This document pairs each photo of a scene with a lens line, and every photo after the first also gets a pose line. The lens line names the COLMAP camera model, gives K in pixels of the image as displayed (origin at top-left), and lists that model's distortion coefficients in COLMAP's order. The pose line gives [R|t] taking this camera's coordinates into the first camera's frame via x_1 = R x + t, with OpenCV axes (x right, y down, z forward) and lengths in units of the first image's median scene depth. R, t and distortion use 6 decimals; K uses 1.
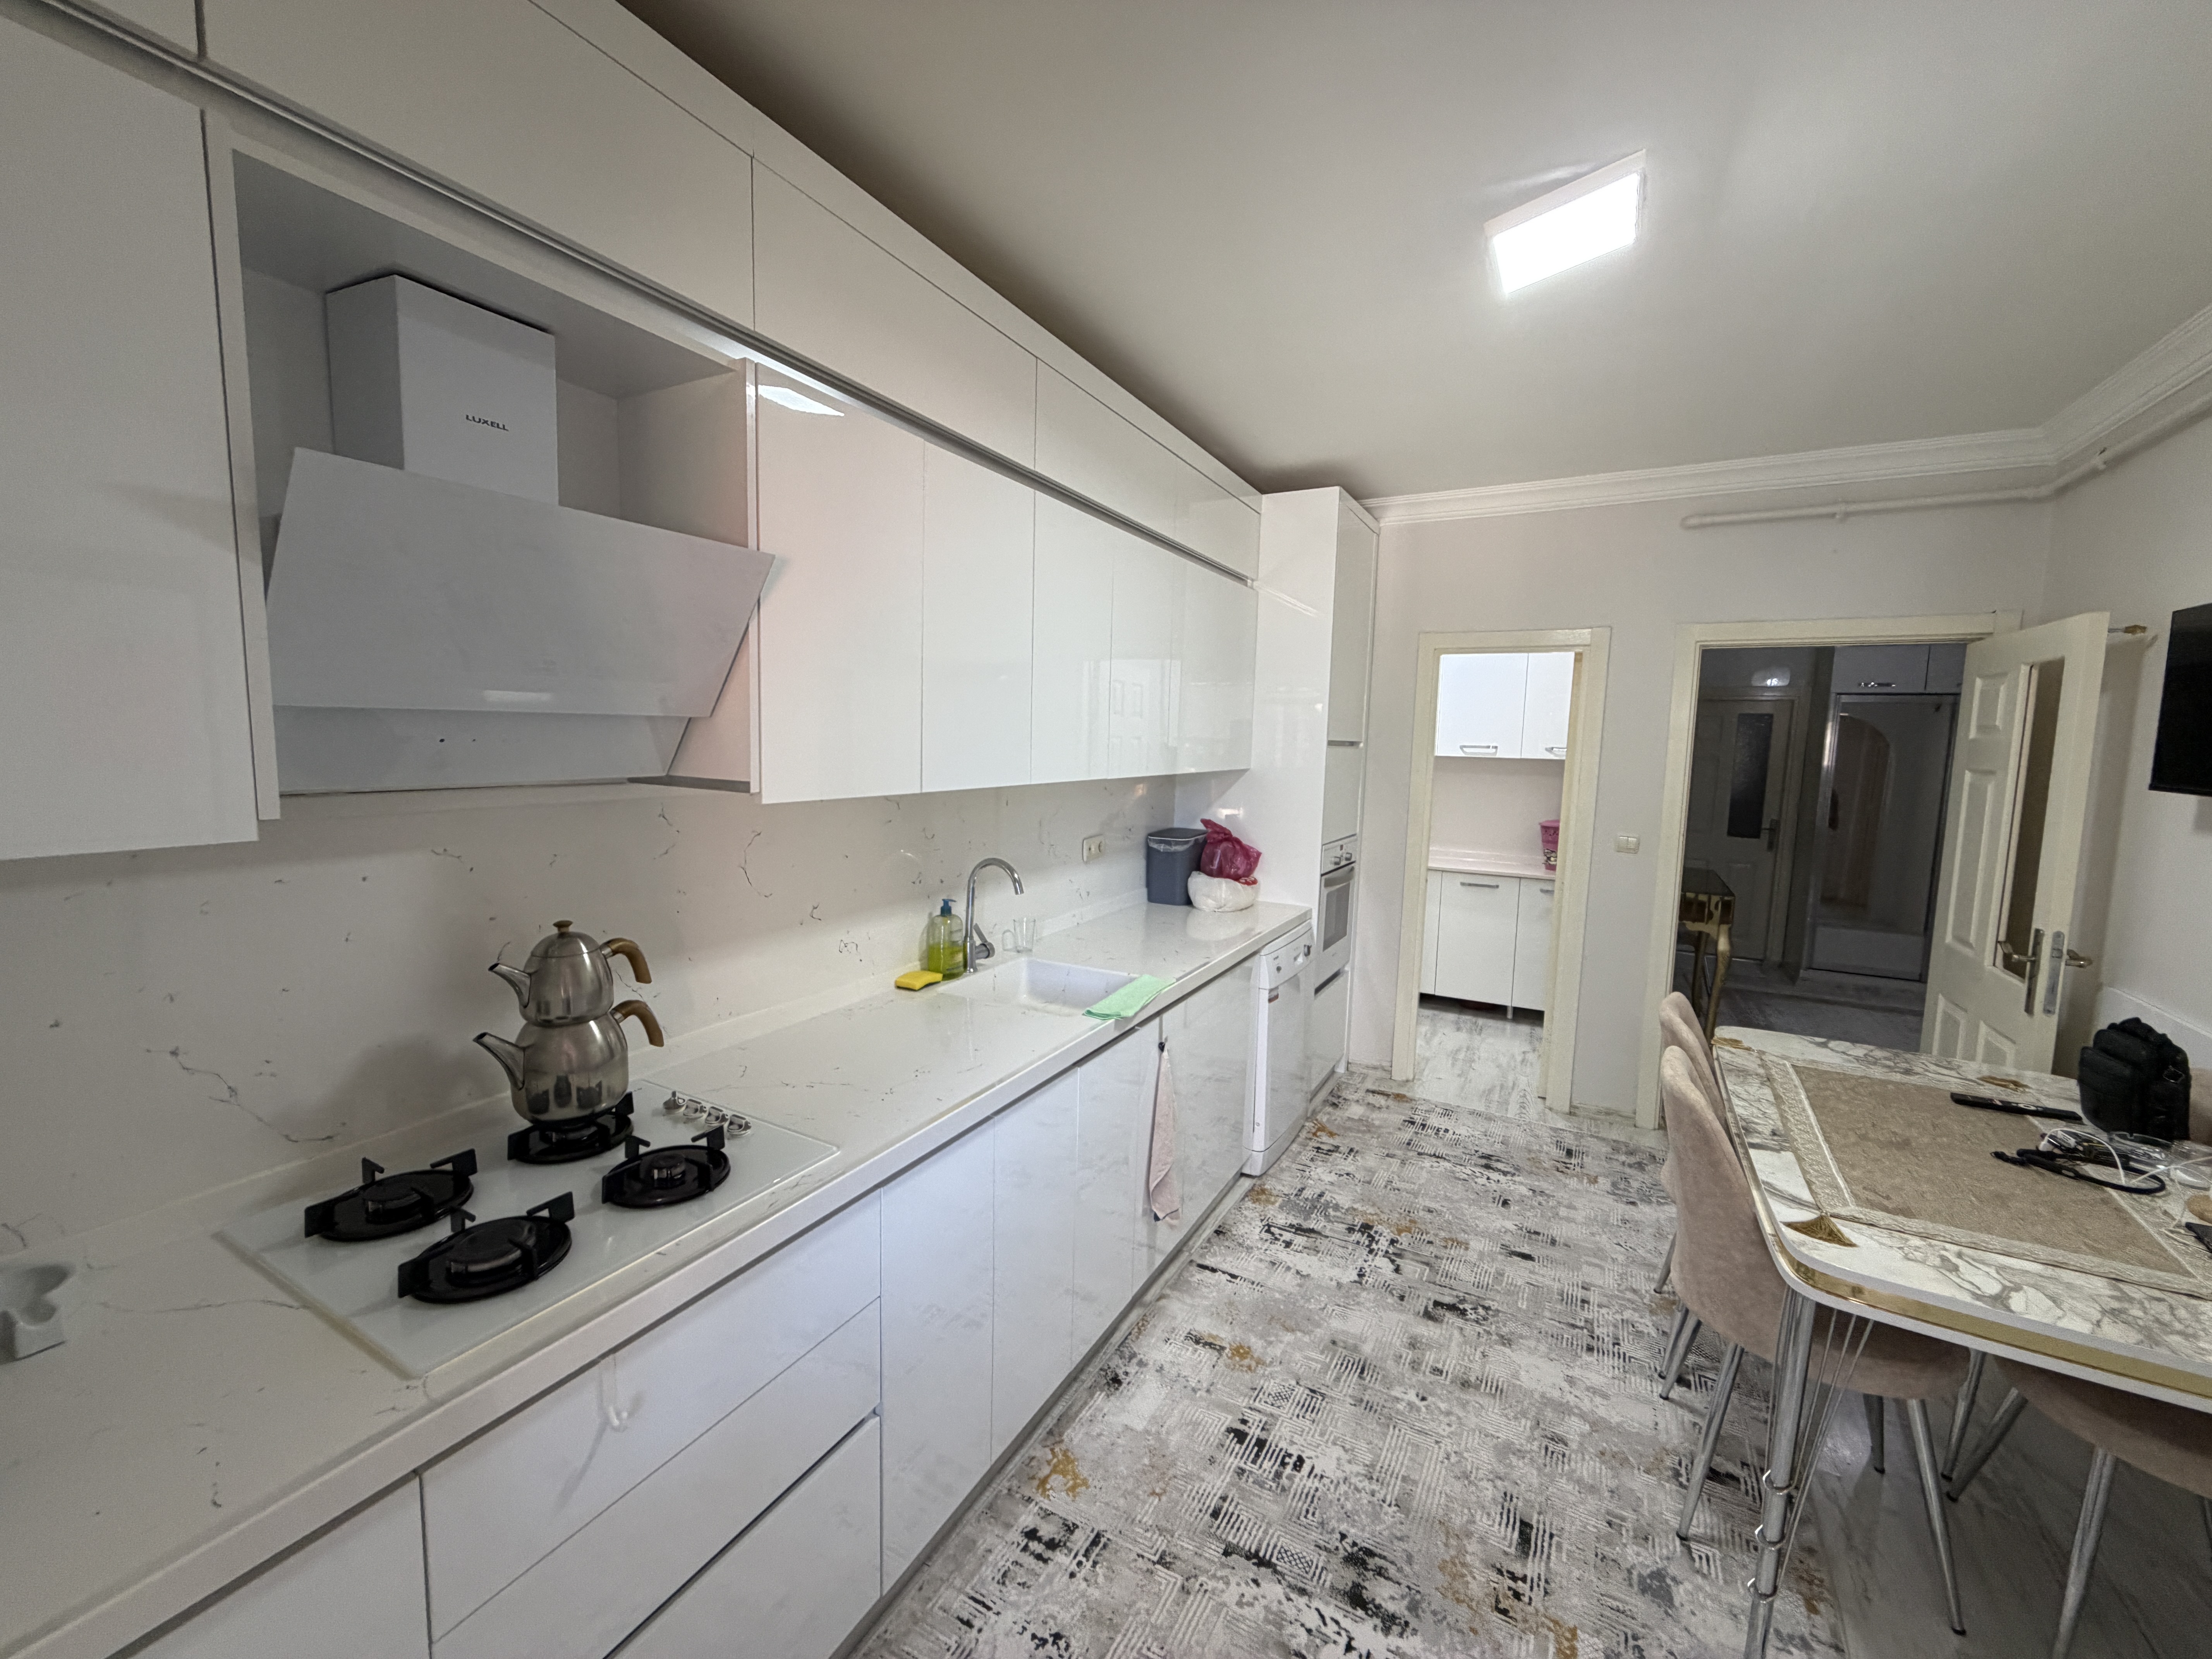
lens RADIAL K [[883.2, 0, 1095.6], [0, 883.2, 827.3], [0, 0, 1]] dist [0.003282, -0.000135]
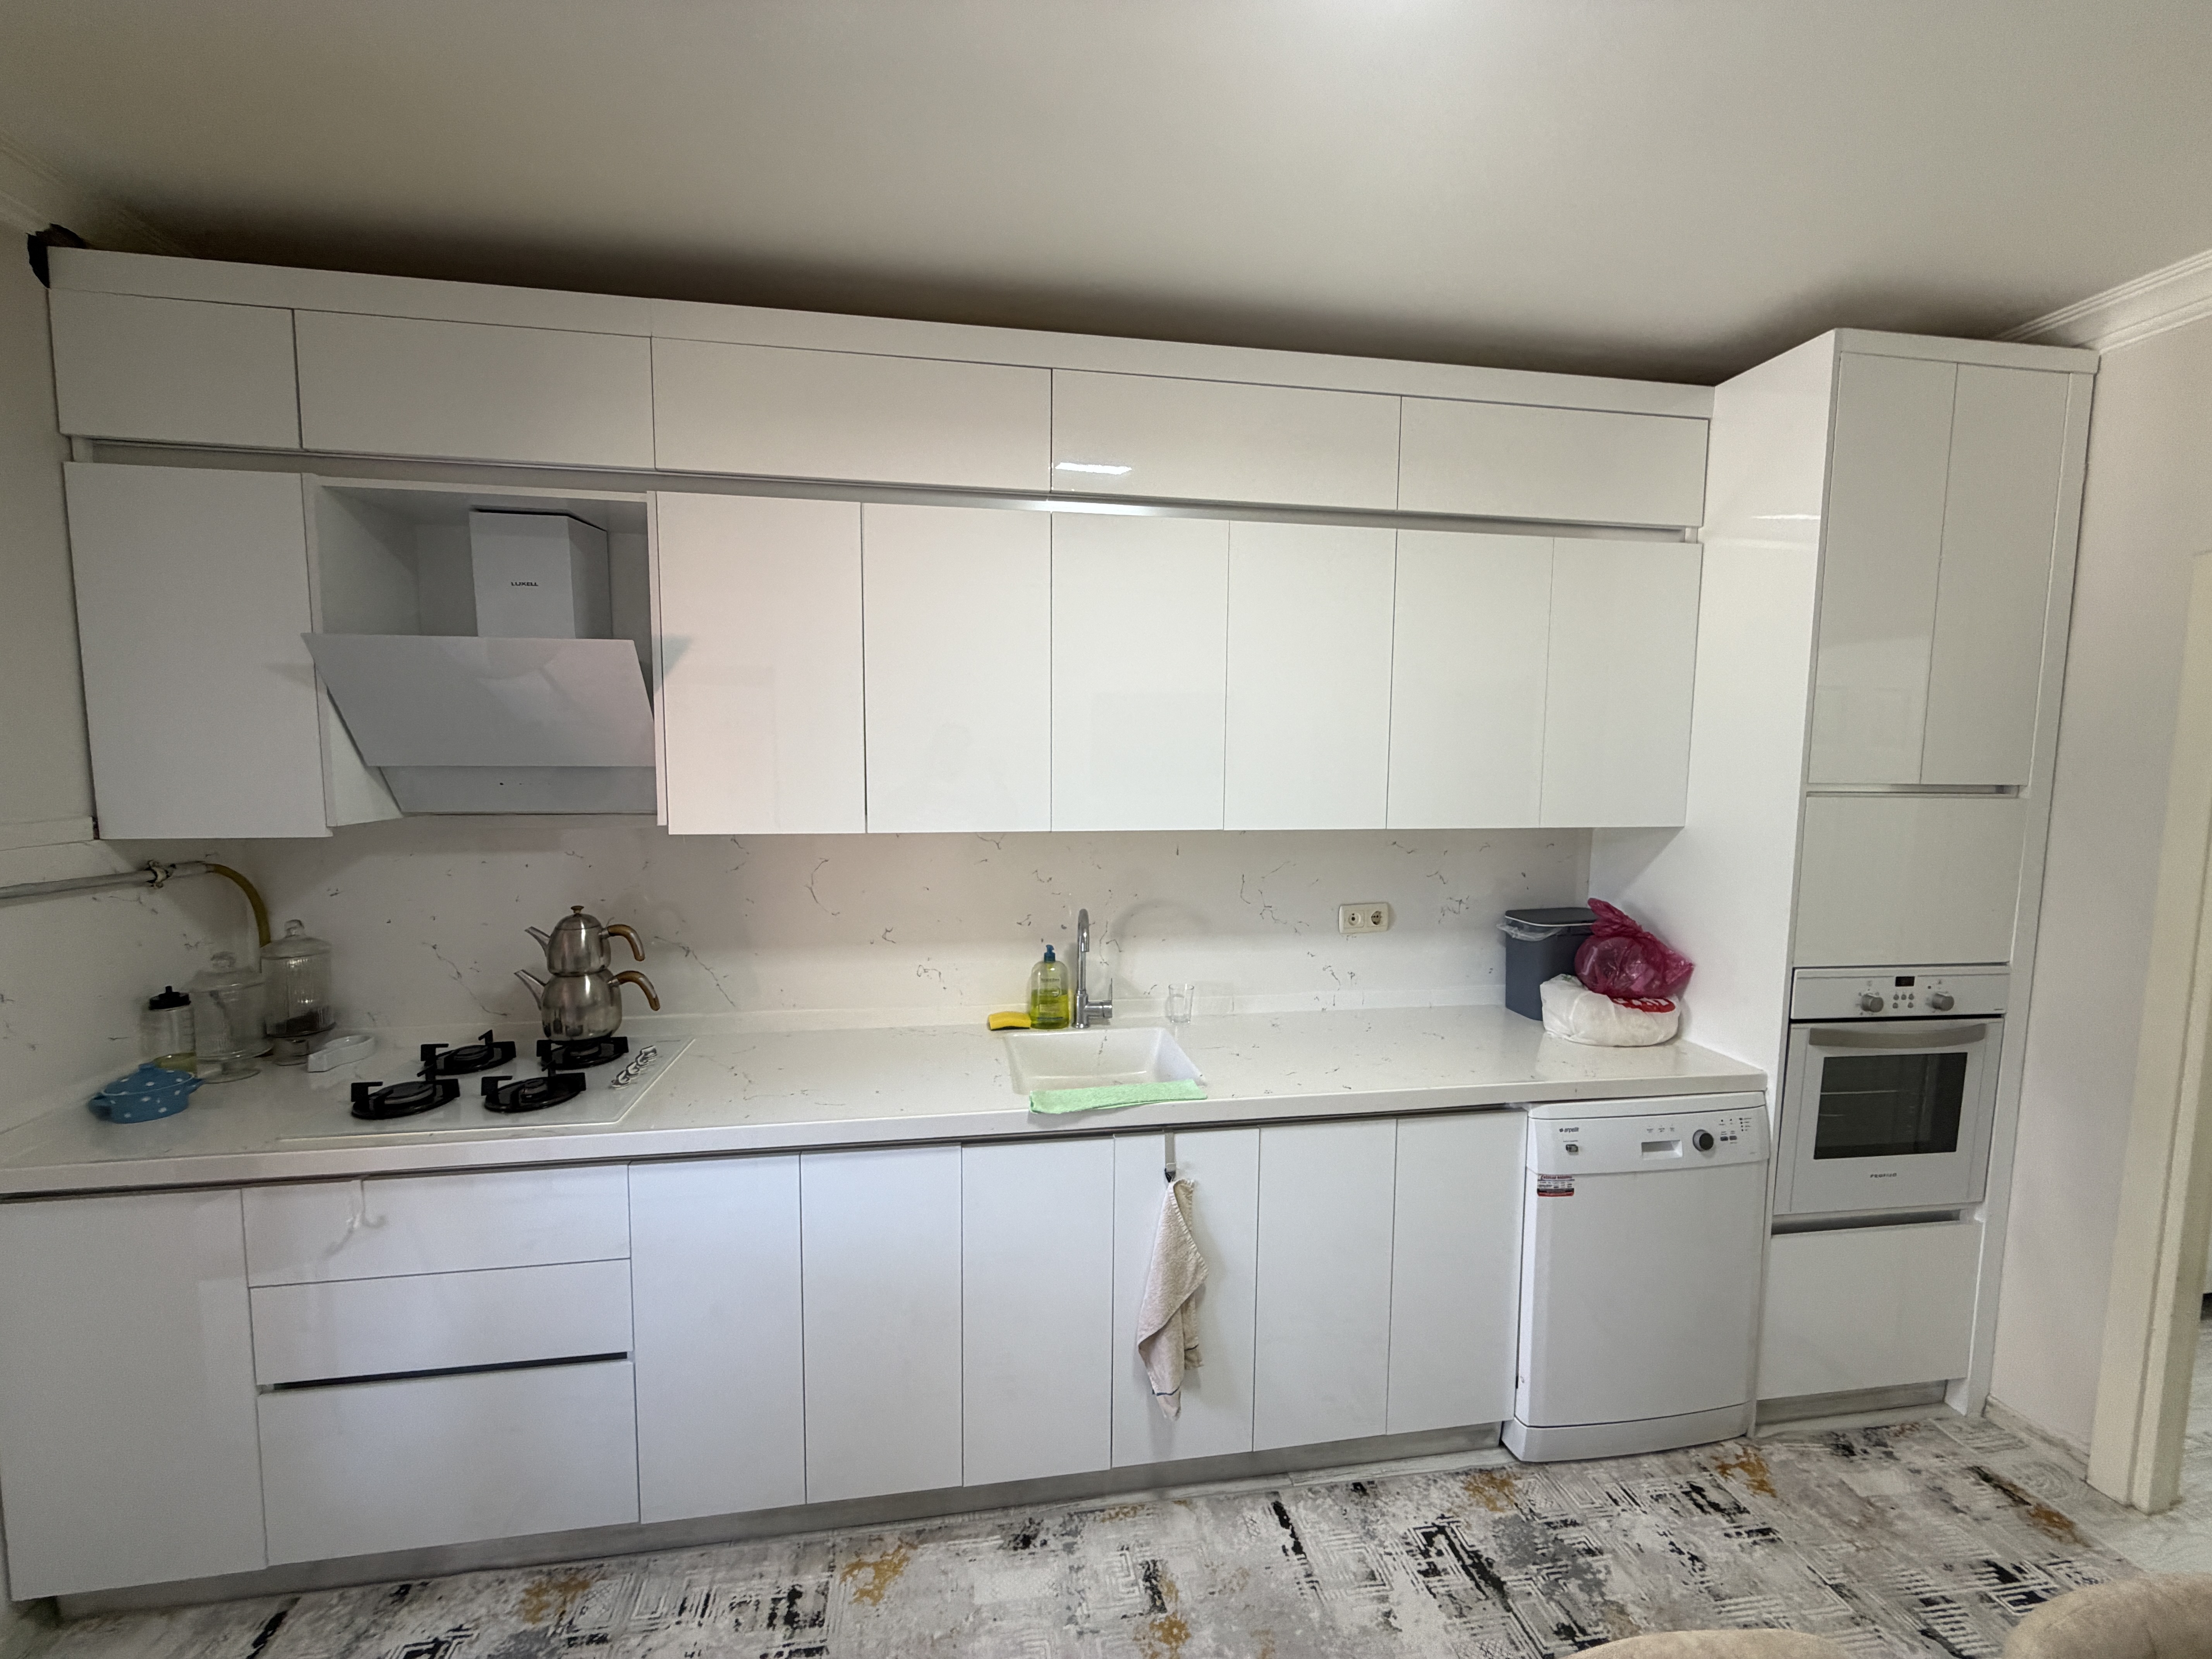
lens RADIAL K [[889.9, 0, 1106.9], [0, 889.9, 822.0], [0, 0, 1]] dist [0.000071, 0.000056]
pose [[0.619516, 0.051686, -0.783280, 0.620966], [-0.078153, 0.996933, 0.003971, -0.061600], [0.781084, 0.058755, 0.621656, 0.433015]]
